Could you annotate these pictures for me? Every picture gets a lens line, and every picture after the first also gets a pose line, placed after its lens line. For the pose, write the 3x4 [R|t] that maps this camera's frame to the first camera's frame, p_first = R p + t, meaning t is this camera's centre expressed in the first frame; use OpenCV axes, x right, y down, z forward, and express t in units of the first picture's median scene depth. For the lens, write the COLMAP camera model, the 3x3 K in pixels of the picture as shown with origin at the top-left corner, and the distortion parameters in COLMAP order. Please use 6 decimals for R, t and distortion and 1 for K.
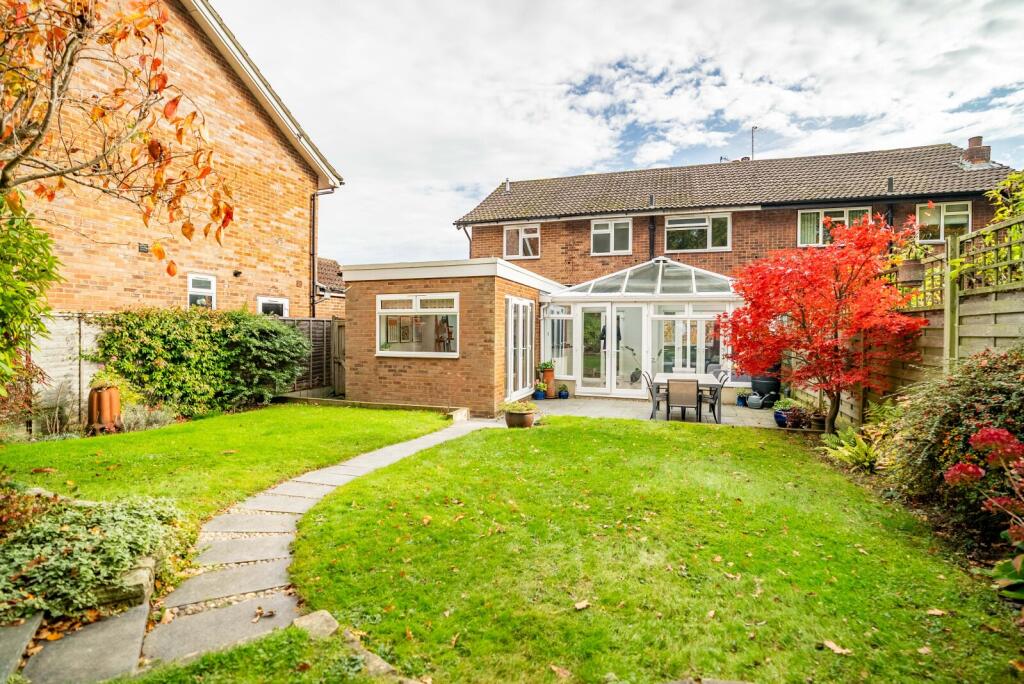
lens RADIAL K [[485.8, 0, 516.2], [0, 485.8, 340.6], [0, 0, 1]] dist [-0.067692, 0.028651]
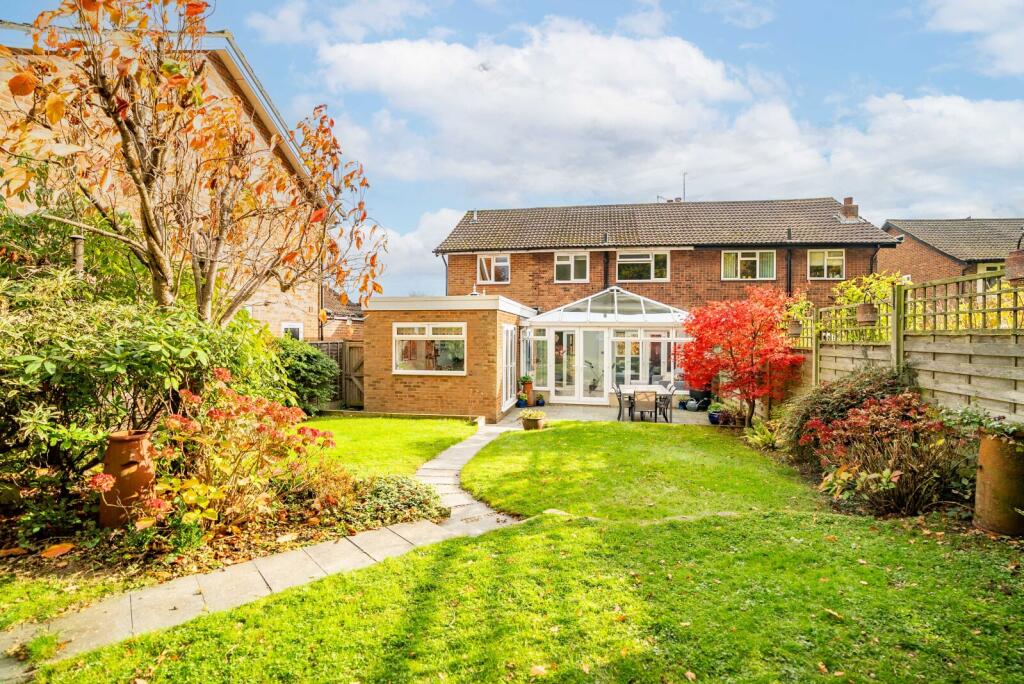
lens RADIAL K [[485.8, 0, 516.2], [0, 485.8, 340.6], [0, 0, 1]] dist [-0.067692, 0.028651]
pose [[0.990032, -0.002206, 0.140828, -0.135184], [0.003663, 0.999942, -0.010083, -0.032390], [-0.140797, 0.010498, 0.989983, -0.193002]]
